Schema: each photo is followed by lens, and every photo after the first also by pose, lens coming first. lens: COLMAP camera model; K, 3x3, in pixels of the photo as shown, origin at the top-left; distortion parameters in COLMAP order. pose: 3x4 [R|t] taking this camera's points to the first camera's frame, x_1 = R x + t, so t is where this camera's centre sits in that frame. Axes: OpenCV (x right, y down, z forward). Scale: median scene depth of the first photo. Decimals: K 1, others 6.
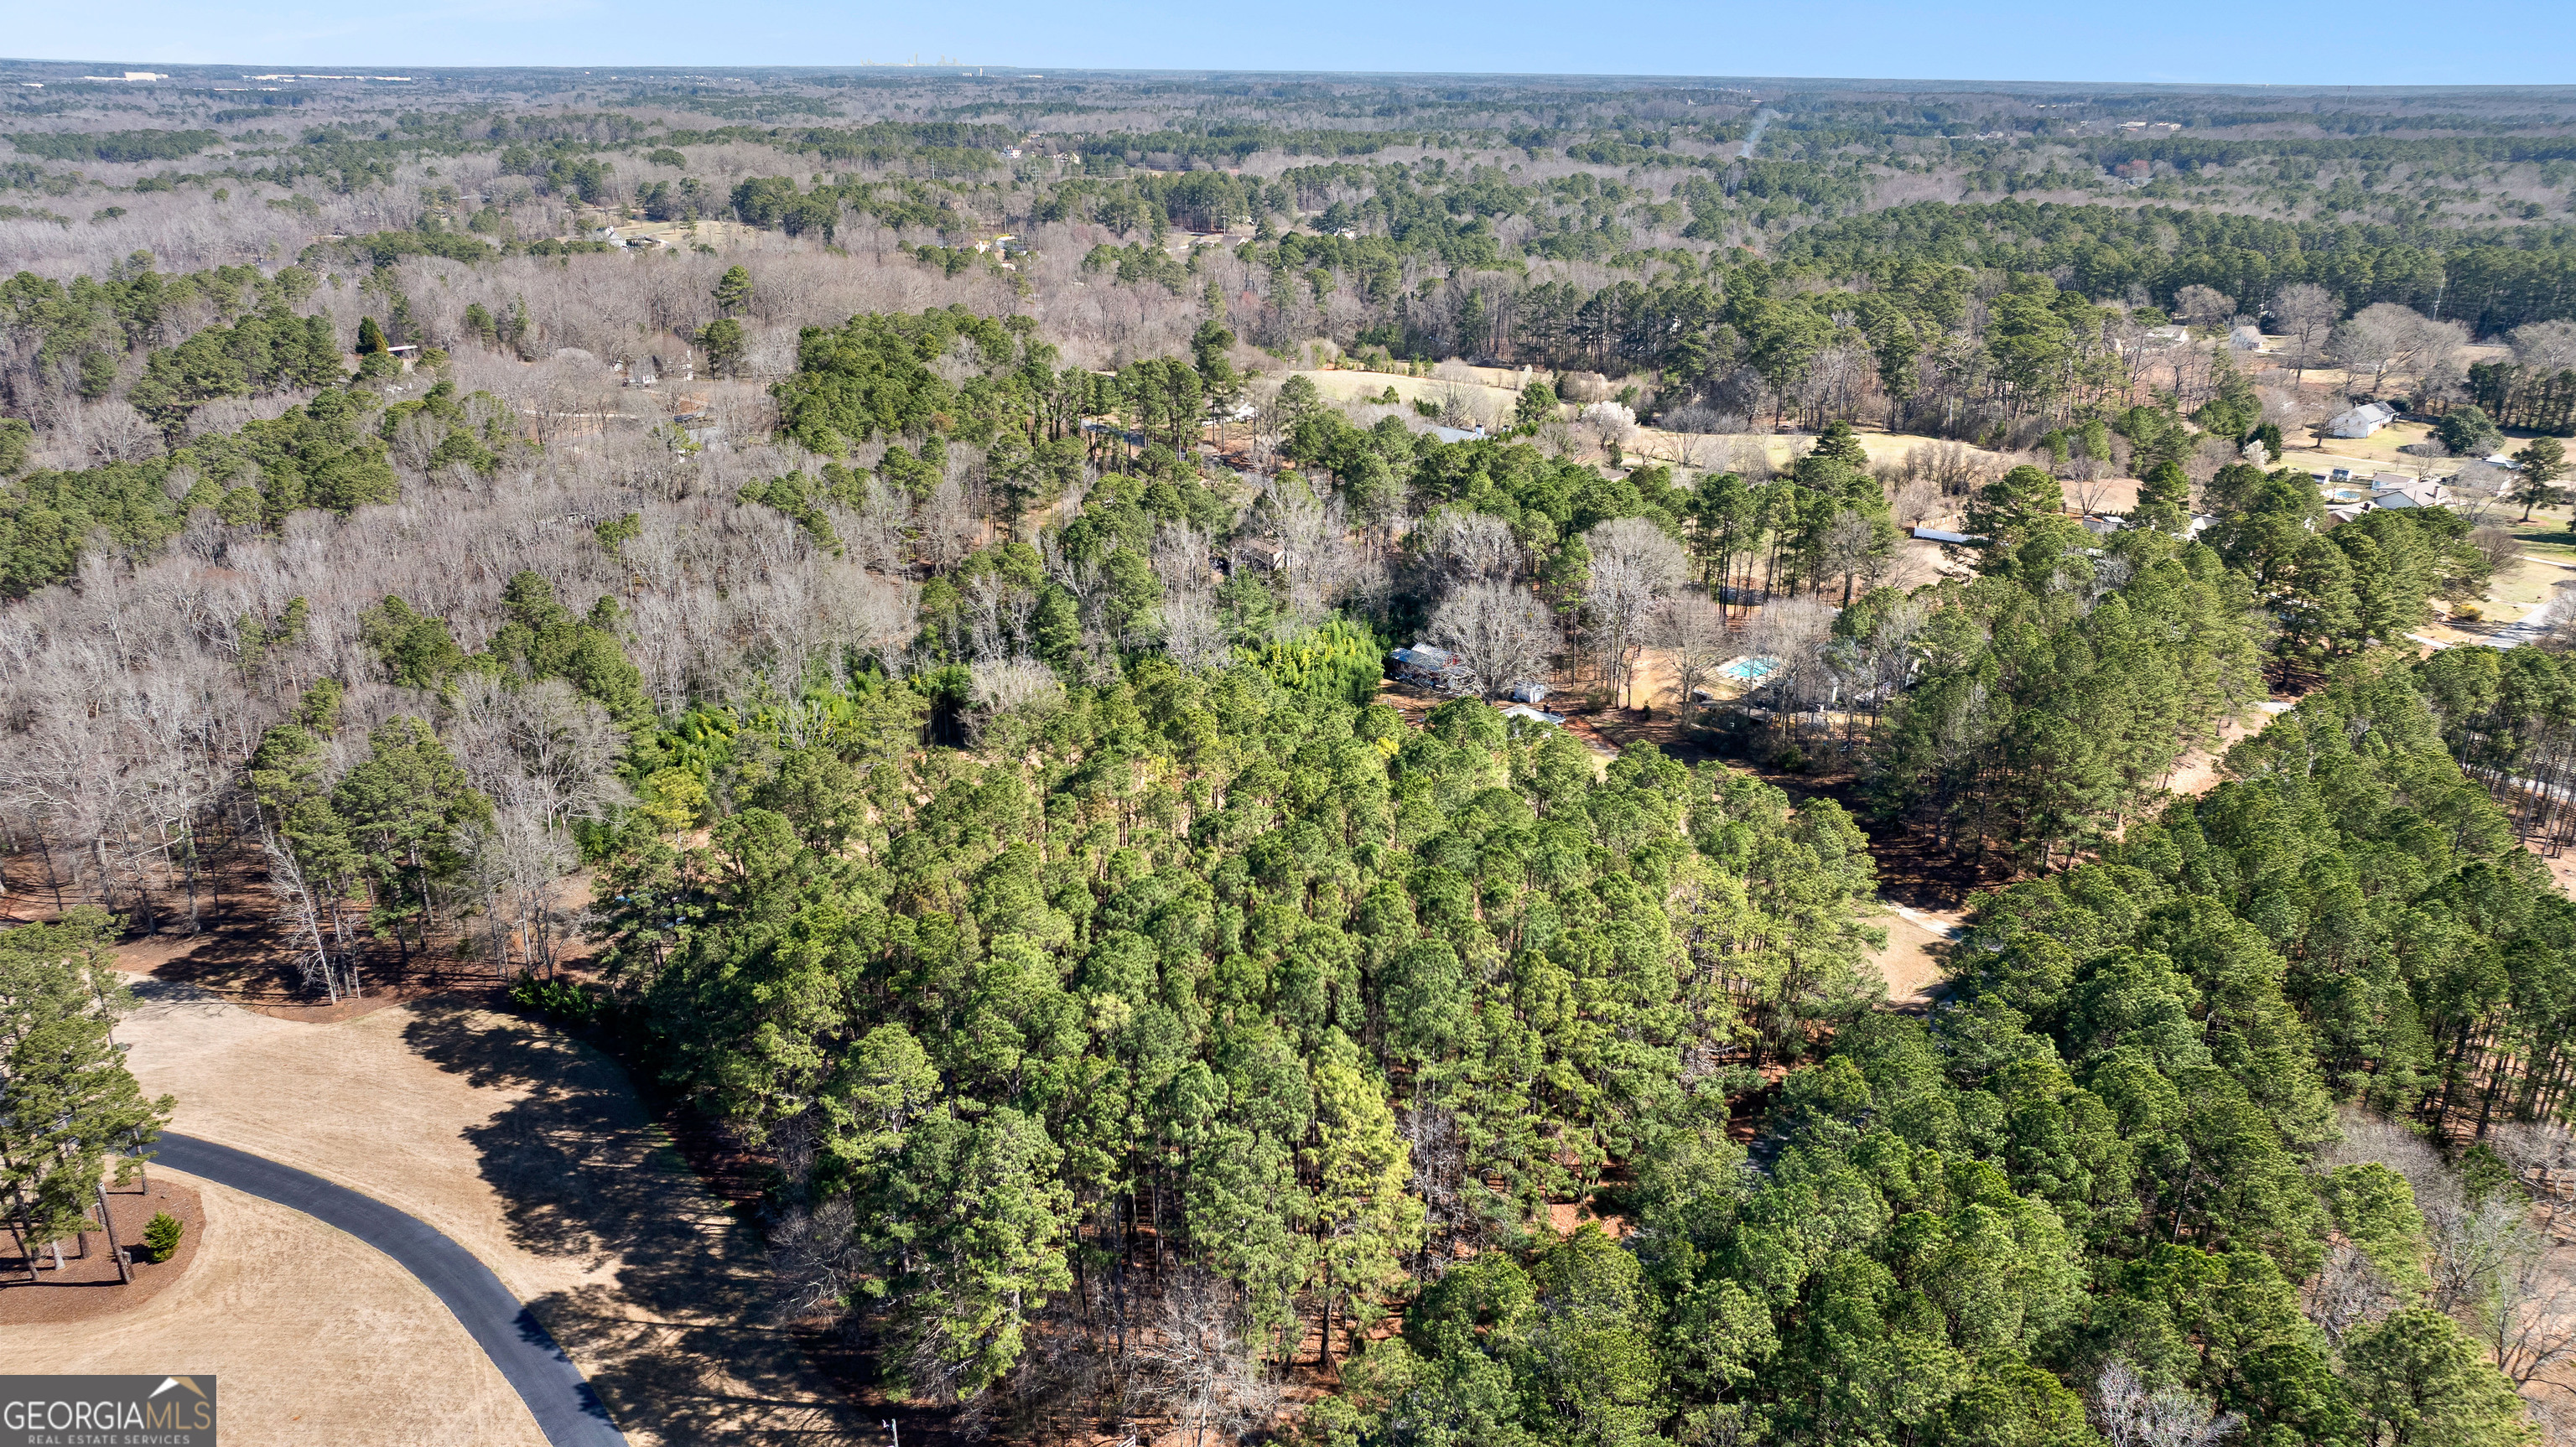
lens RADIAL K [[1749.6, 0, 1288.0], [0, 1749.6, 723.5], [0, 0, 1]] dist [-0.025512, -0.001037]
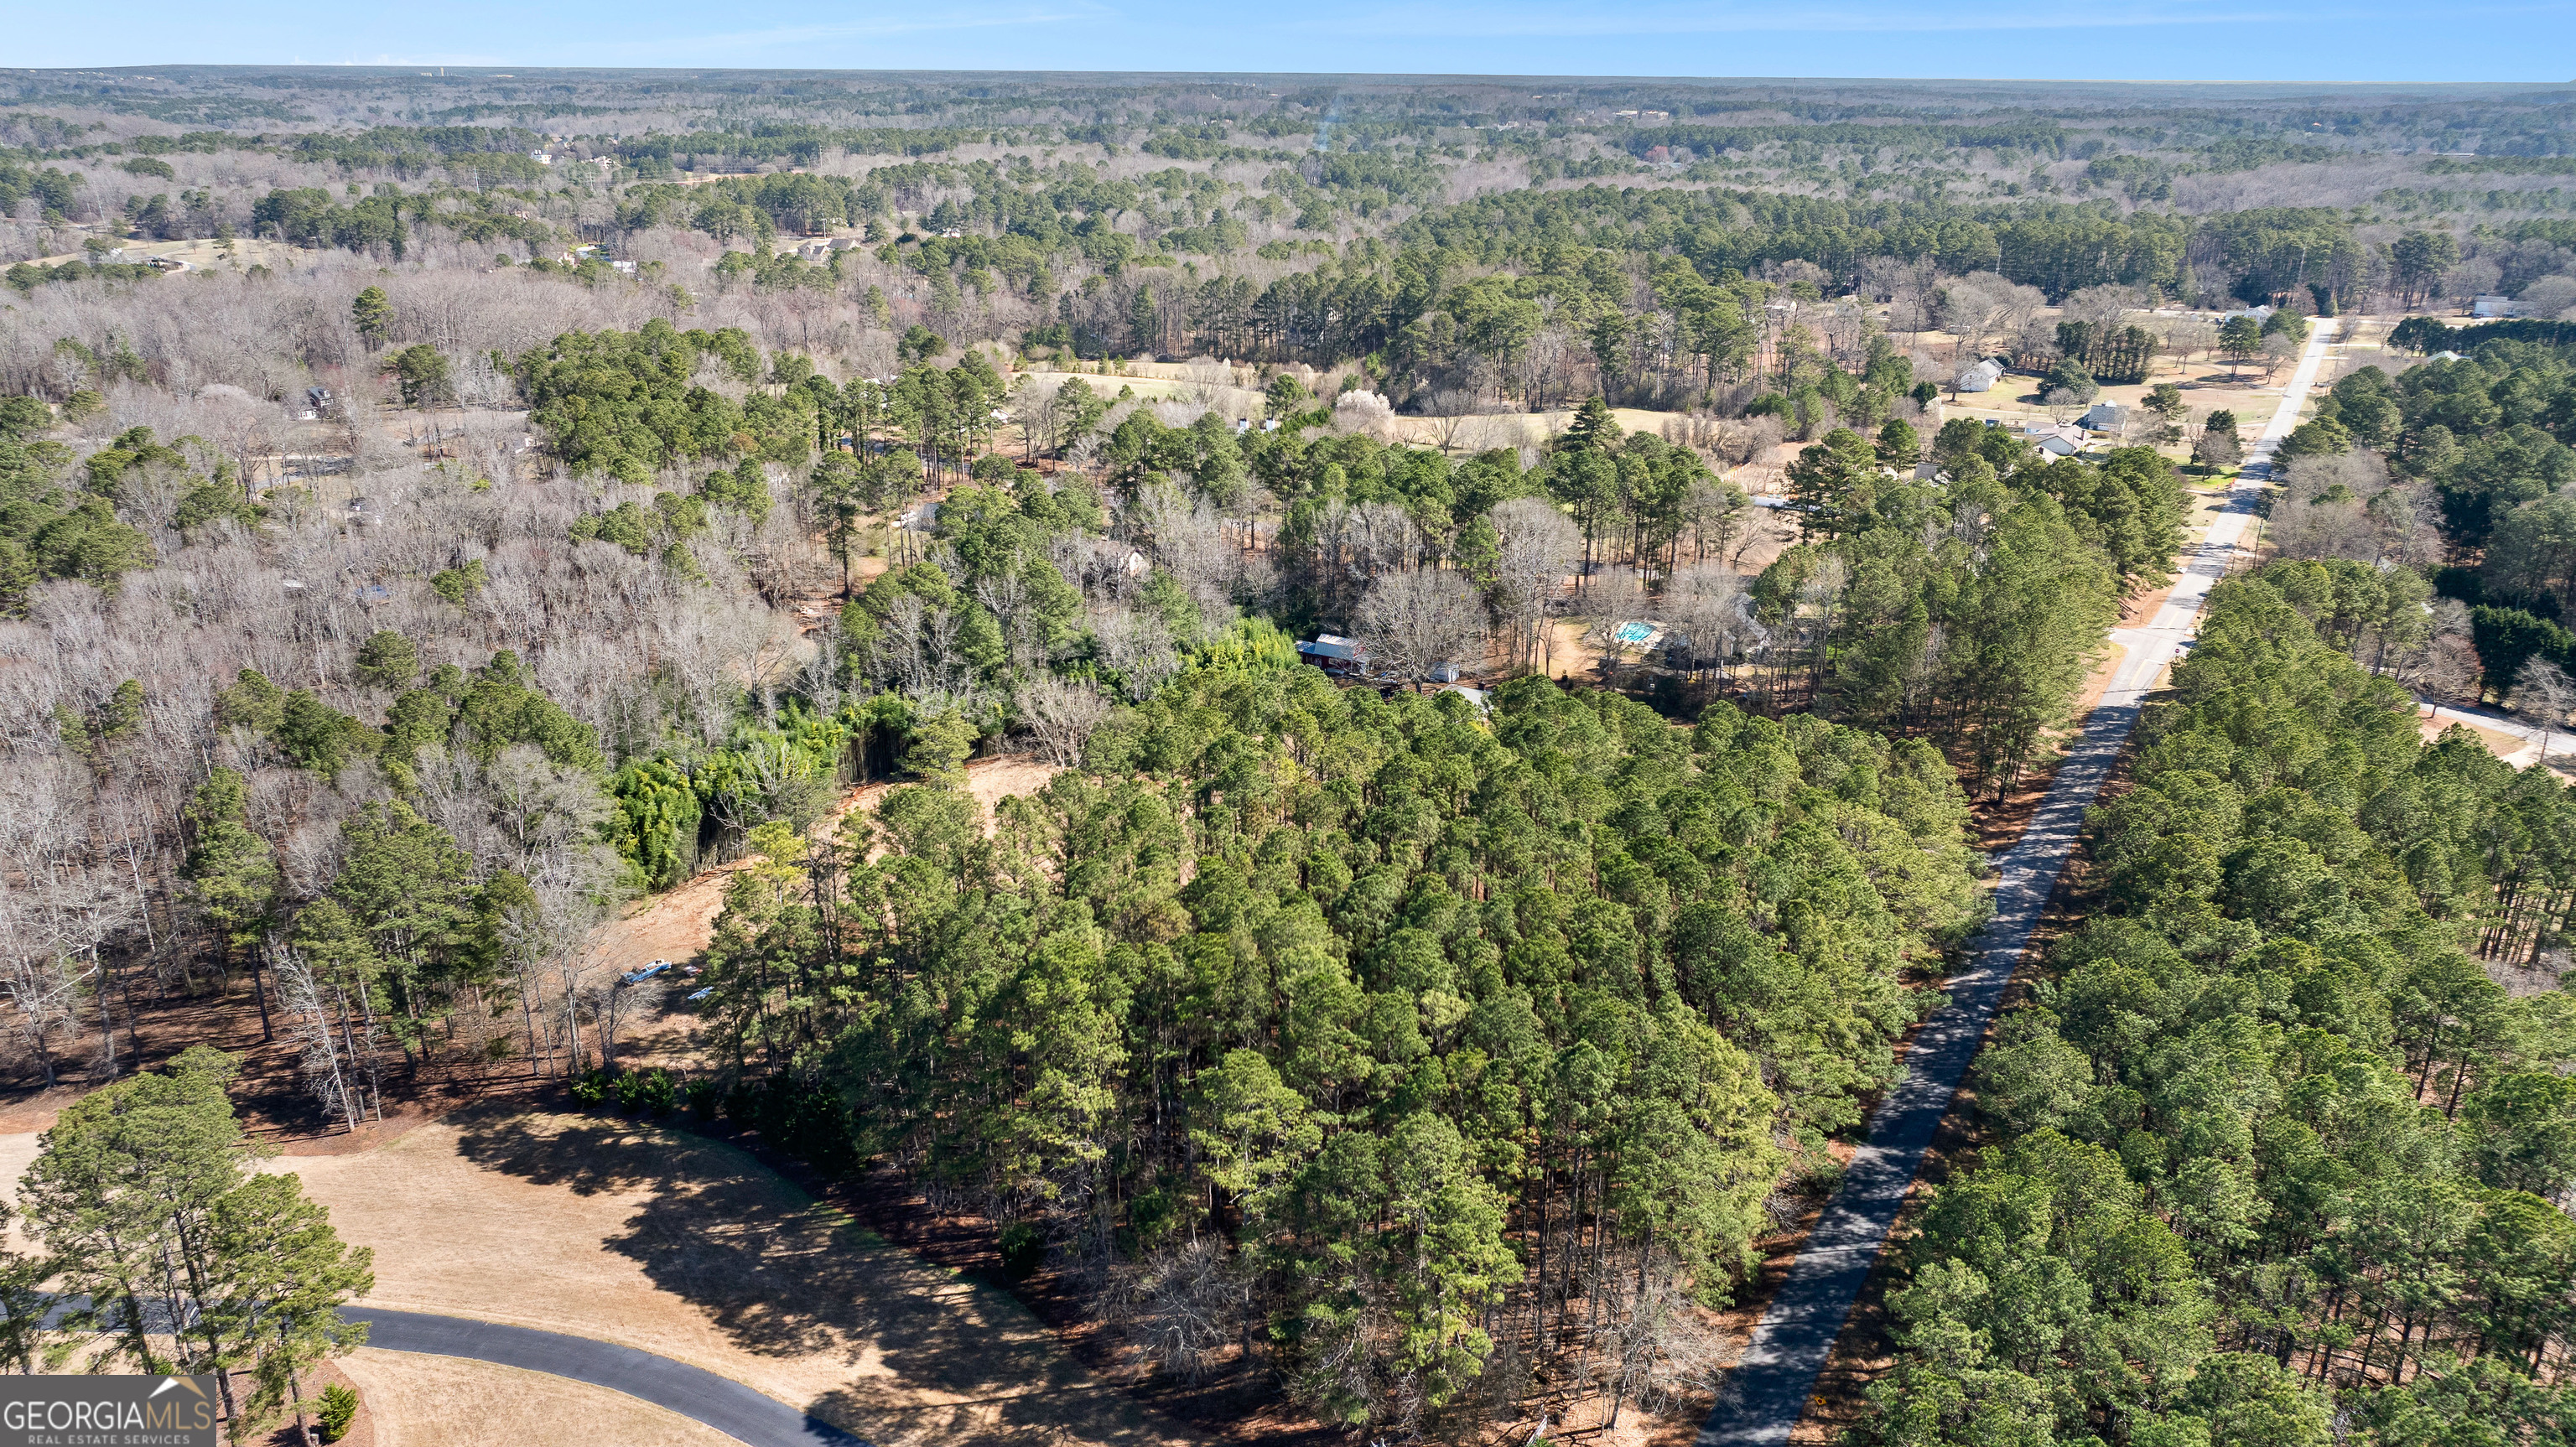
lens RADIAL K [[1749.6, 0, 1288.0], [0, 1749.6, 723.5], [0, 0, 1]] dist [-0.025512, -0.001037]
pose [[0.966702, -0.090557, 0.239347, -0.221281], [0.090055, 0.995851, 0.013059, -0.010390], [-0.239537, 0.008930, 0.970846, 0.022133]]
